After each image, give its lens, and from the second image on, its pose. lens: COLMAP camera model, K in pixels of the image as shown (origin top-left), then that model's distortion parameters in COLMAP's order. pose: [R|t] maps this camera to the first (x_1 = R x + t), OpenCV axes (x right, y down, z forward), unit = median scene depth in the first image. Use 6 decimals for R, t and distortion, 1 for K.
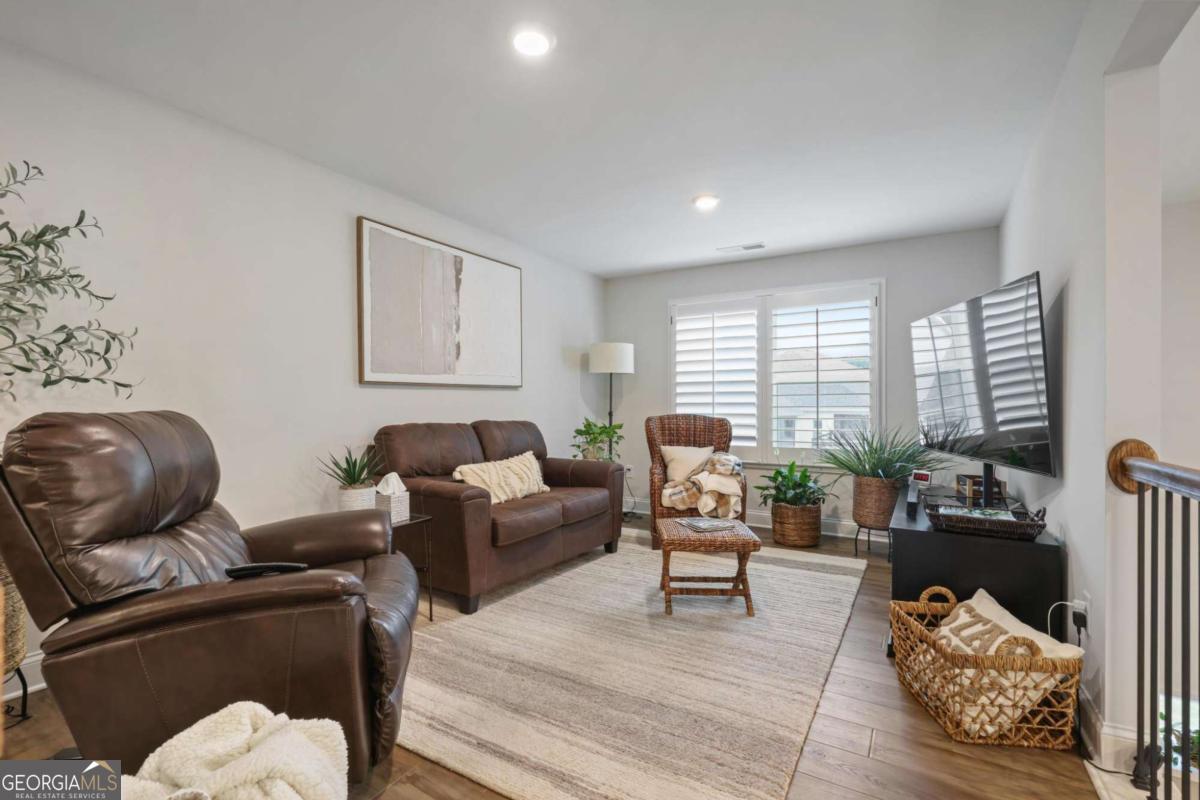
lens RADIAL K [[546.5, 0, 596.6], [0, 546.5, 399.9], [0, 0, 1]] dist [-0.000165, 0.000568]
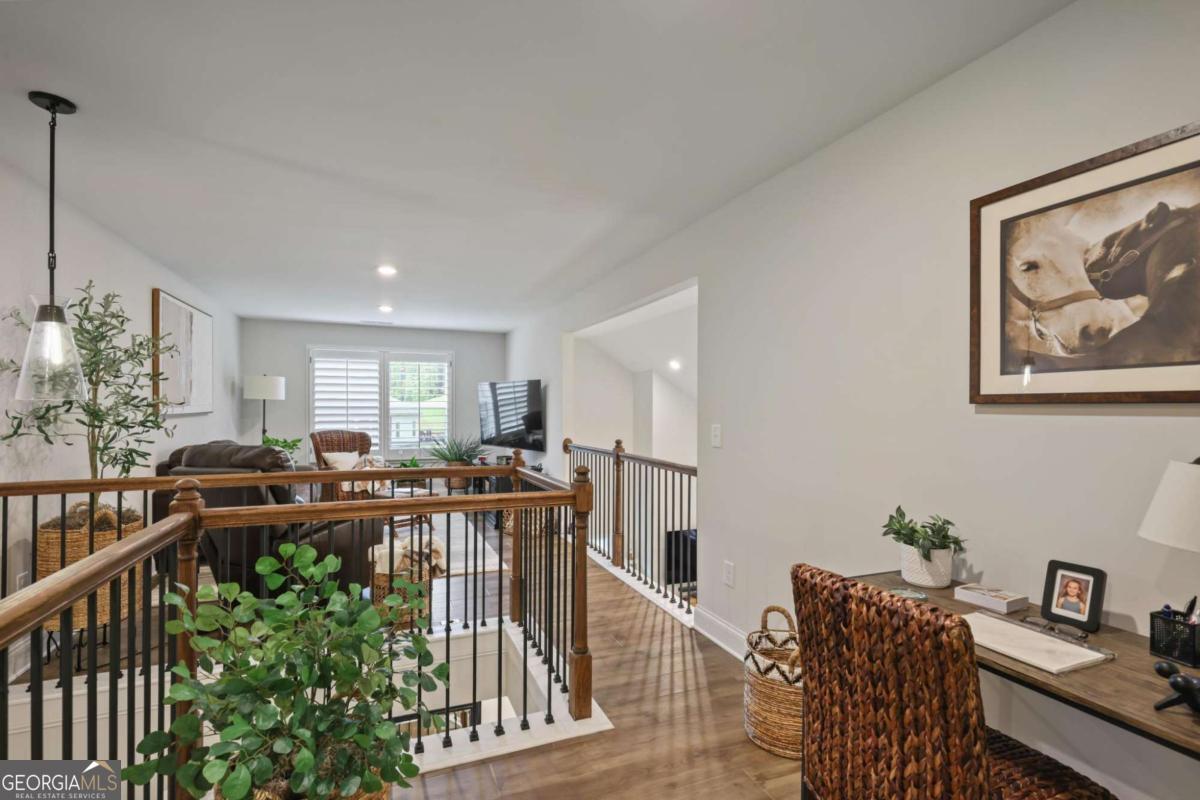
lens RADIAL K [[546.5, 0, 595.6], [0, 546.5, 403.9], [0, 0, 1]] dist [-0.000165, 0.000568]
pose [[0.599893, 0.004817, 0.800065, -0.606070], [-0.009277, 0.999957, 0.000935, -0.053287], [-0.800026, -0.007983, 0.599912, -0.433528]]
